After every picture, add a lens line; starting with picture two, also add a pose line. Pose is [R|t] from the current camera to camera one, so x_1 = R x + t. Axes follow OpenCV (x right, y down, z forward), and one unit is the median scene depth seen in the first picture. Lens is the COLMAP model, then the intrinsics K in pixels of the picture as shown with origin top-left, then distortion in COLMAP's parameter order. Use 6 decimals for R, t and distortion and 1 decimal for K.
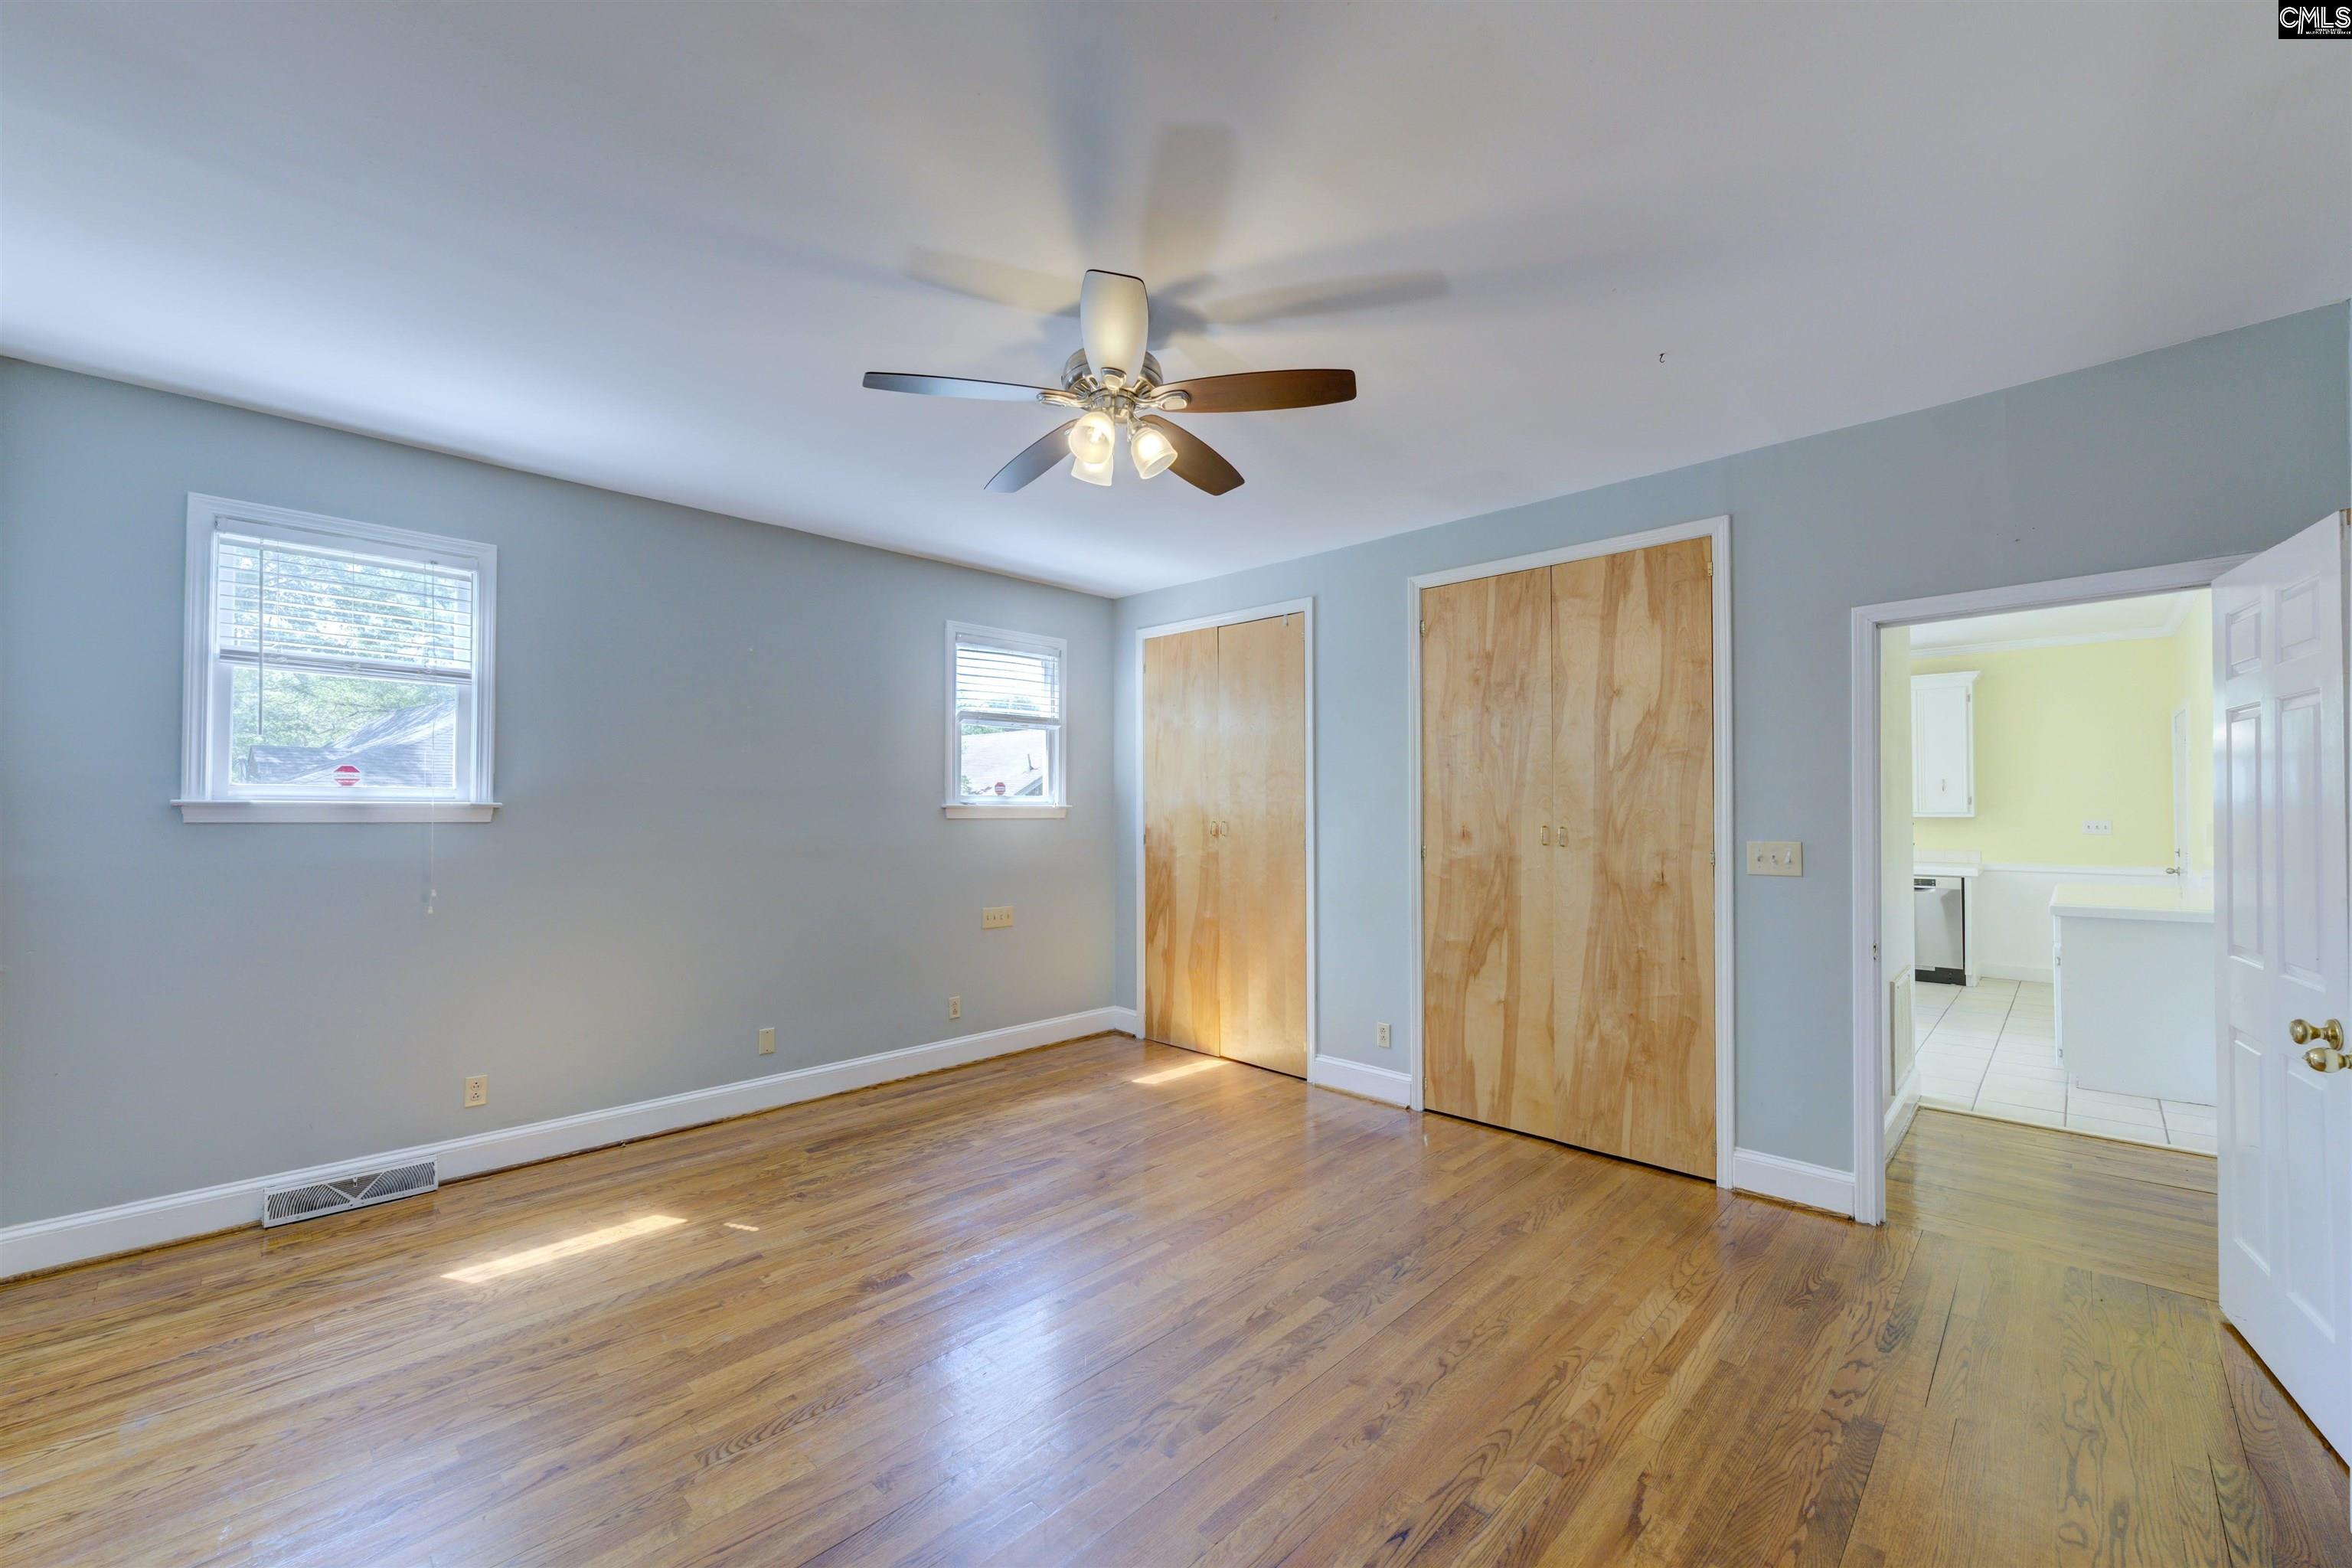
lens RADIAL K [[926.9, 0, 1172.6], [0, 926.9, 794.5], [0, 0, 1]] dist [0.000285, 0.000496]
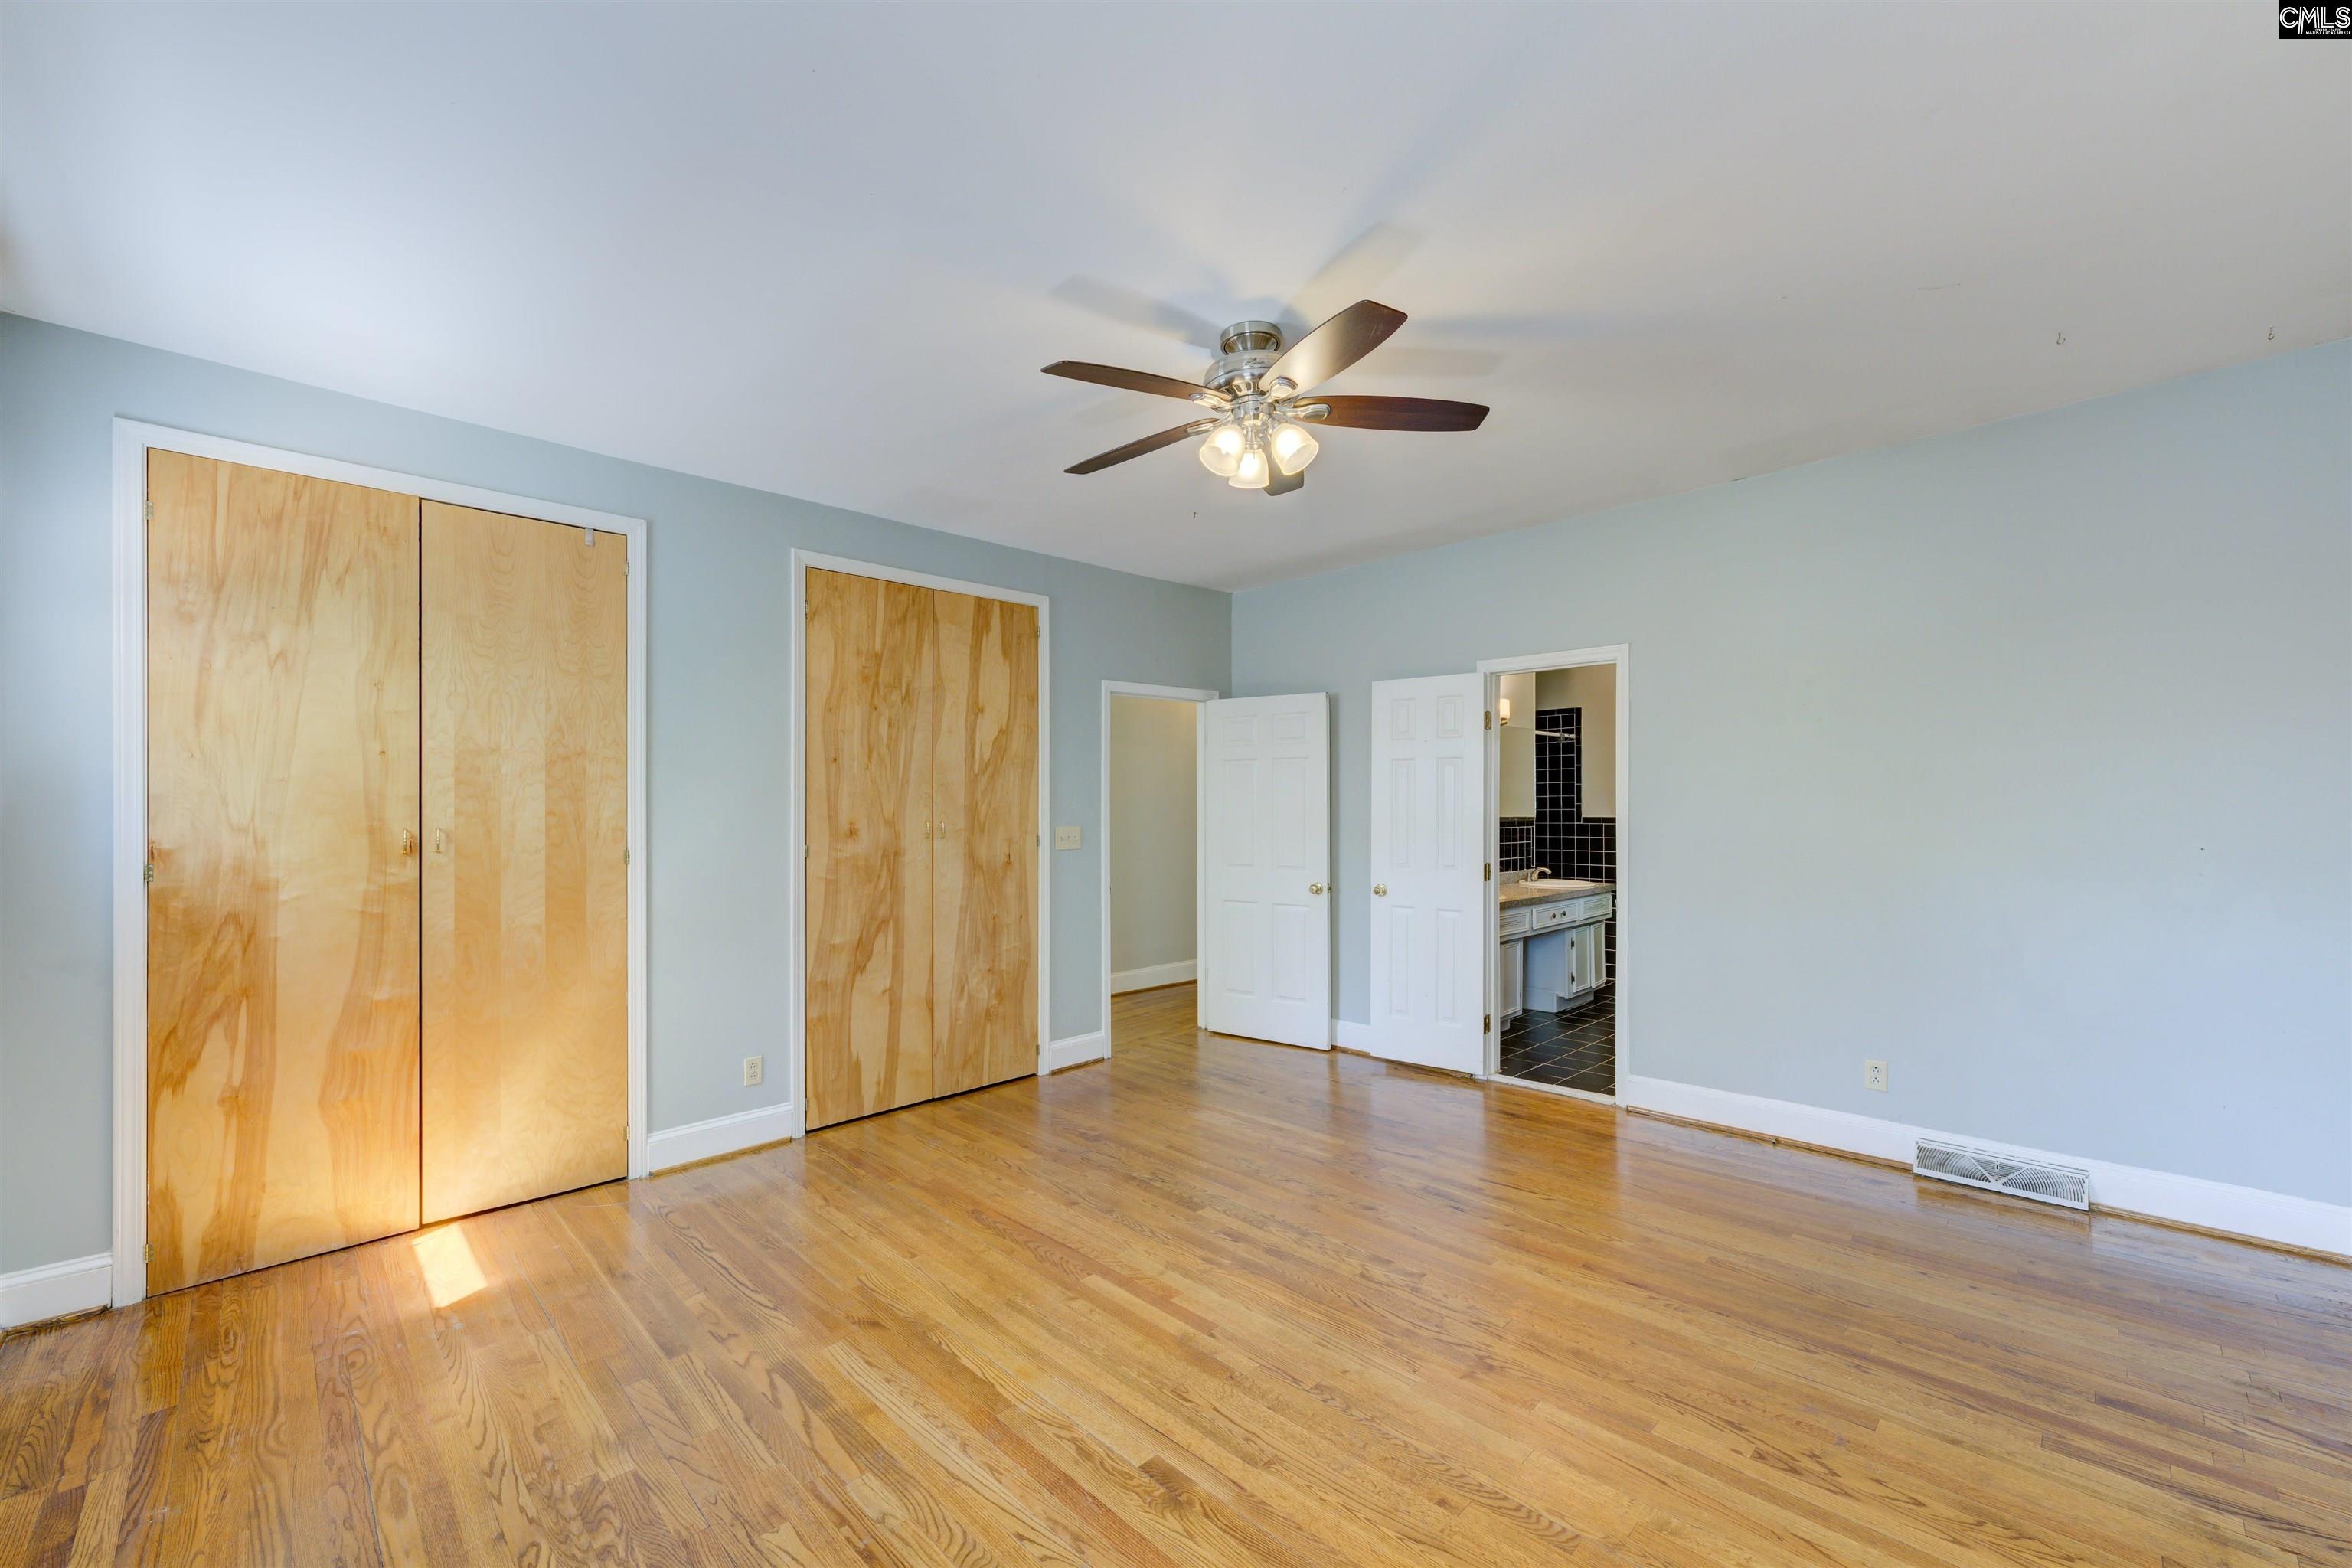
lens RADIAL K [[930.9, 0, 1170.0], [0, 930.9, 781.3], [0, 0, 1]] dist [0.000061, 0.000066]
pose [[0.017503, 0.019586, 0.999655, -0.694966], [-0.015889, 0.999687, -0.019308, 0.003739], [-0.999721, -0.015546, 0.017809, 0.669496]]
